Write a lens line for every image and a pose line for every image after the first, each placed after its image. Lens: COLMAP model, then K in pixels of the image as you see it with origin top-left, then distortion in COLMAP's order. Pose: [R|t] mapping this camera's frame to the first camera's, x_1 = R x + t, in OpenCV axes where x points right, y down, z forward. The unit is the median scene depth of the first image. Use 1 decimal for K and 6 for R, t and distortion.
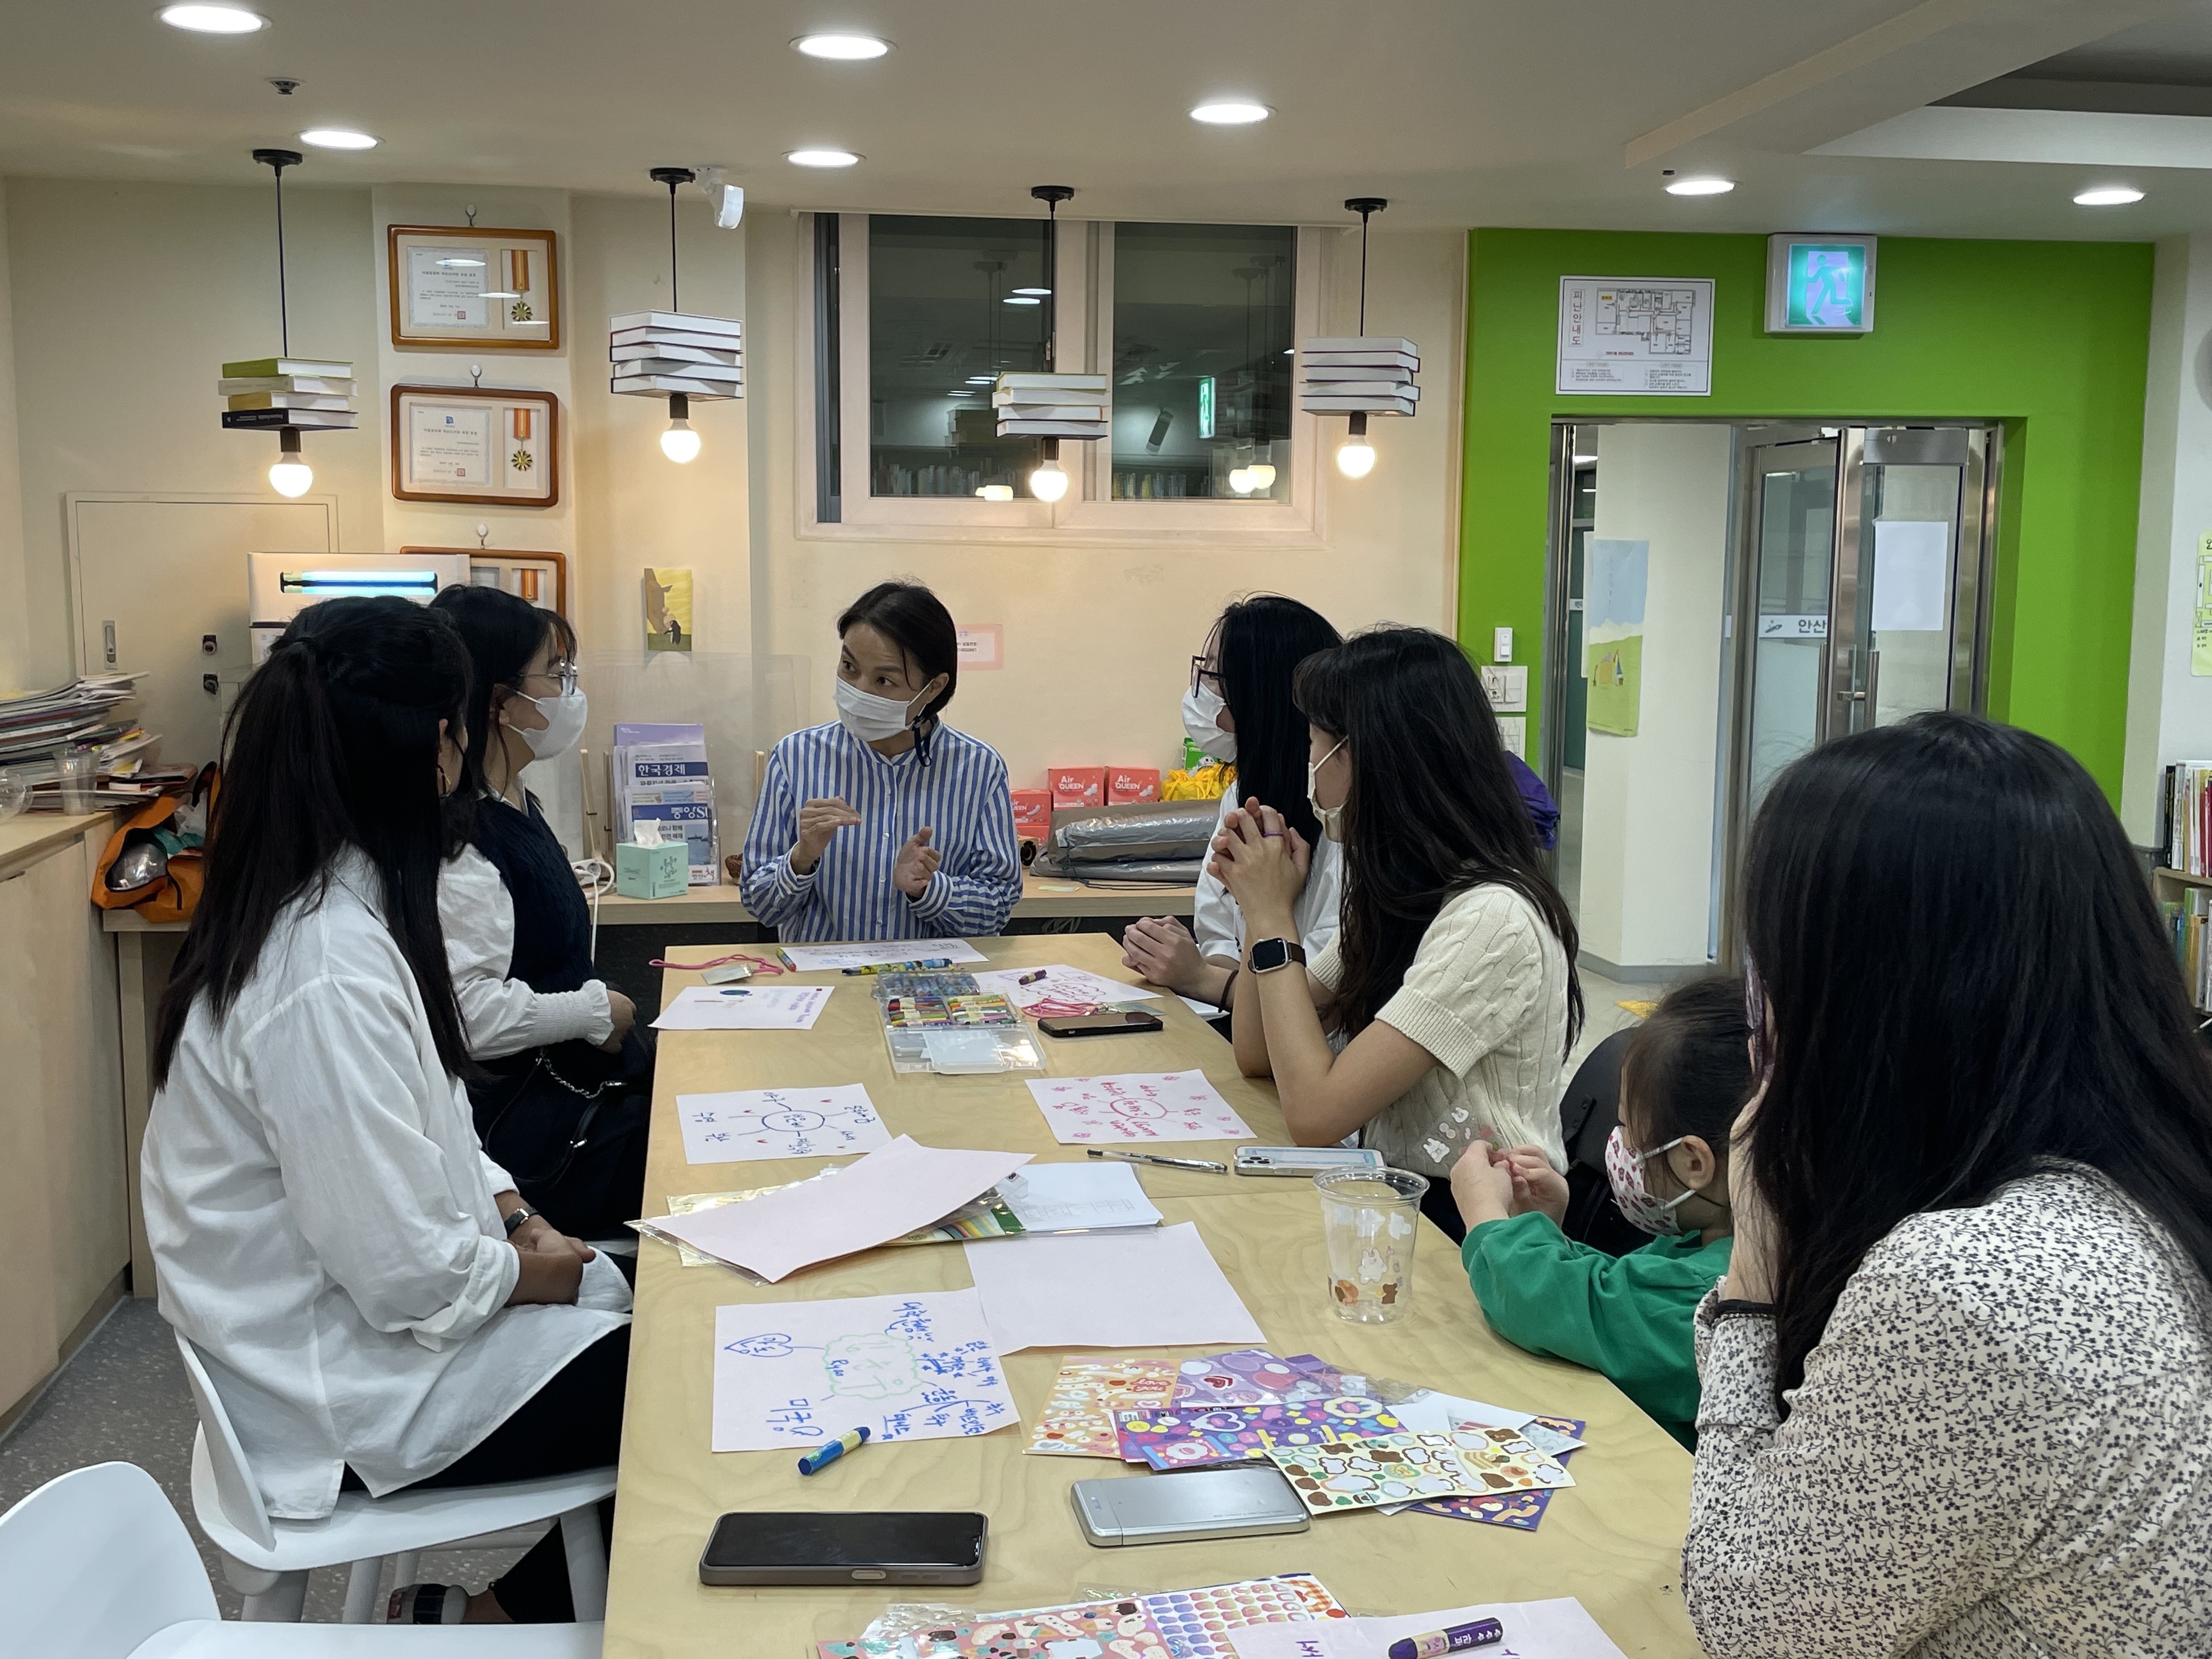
lens RADIAL K [[2200.7, 0, 1103.1], [0, 2200.7, 832.7], [0, 0, 1]] dist [-0.000172, -0.010929]
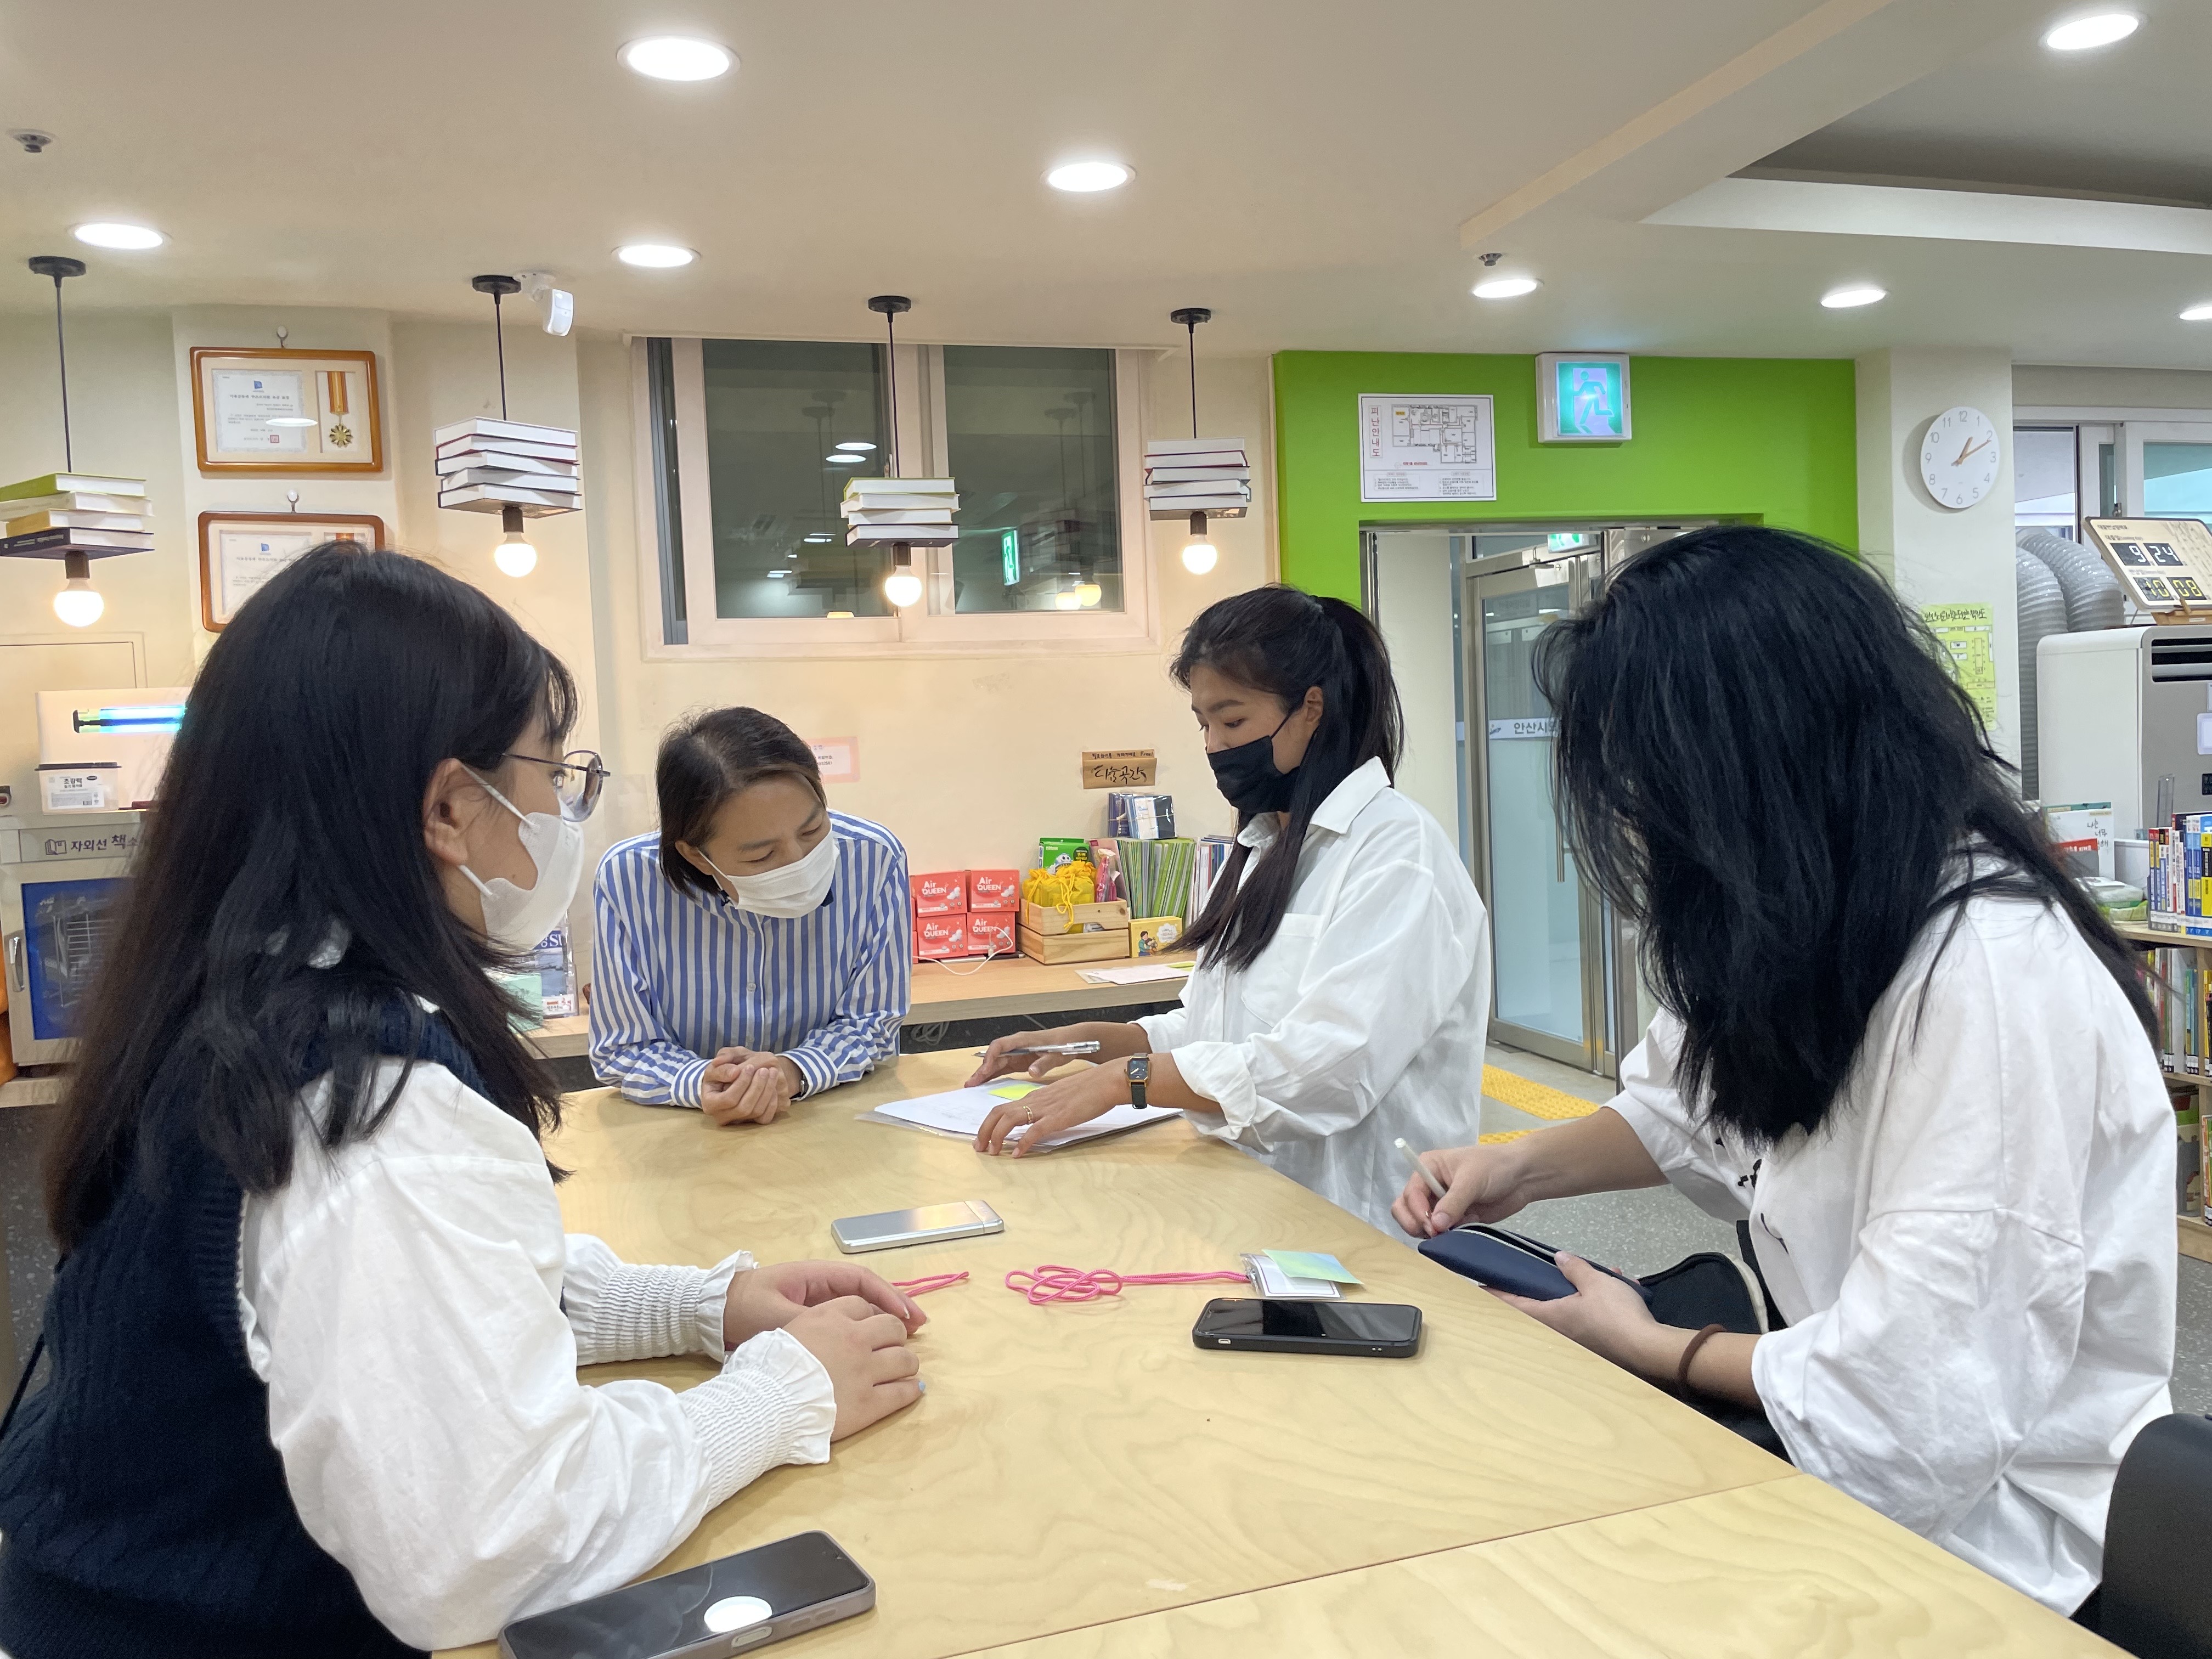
lens RADIAL K [[1653.7, 0, 1116.1], [0, 1653.7, 799.0], [0, 0, 1]] dist [0.039703, -0.068691]
pose [[0.988441, -0.053778, 0.141747, -0.039367], [0.066033, 0.994341, -0.083219, 0.005906], [-0.136470, 0.091617, 0.986399, 0.245857]]
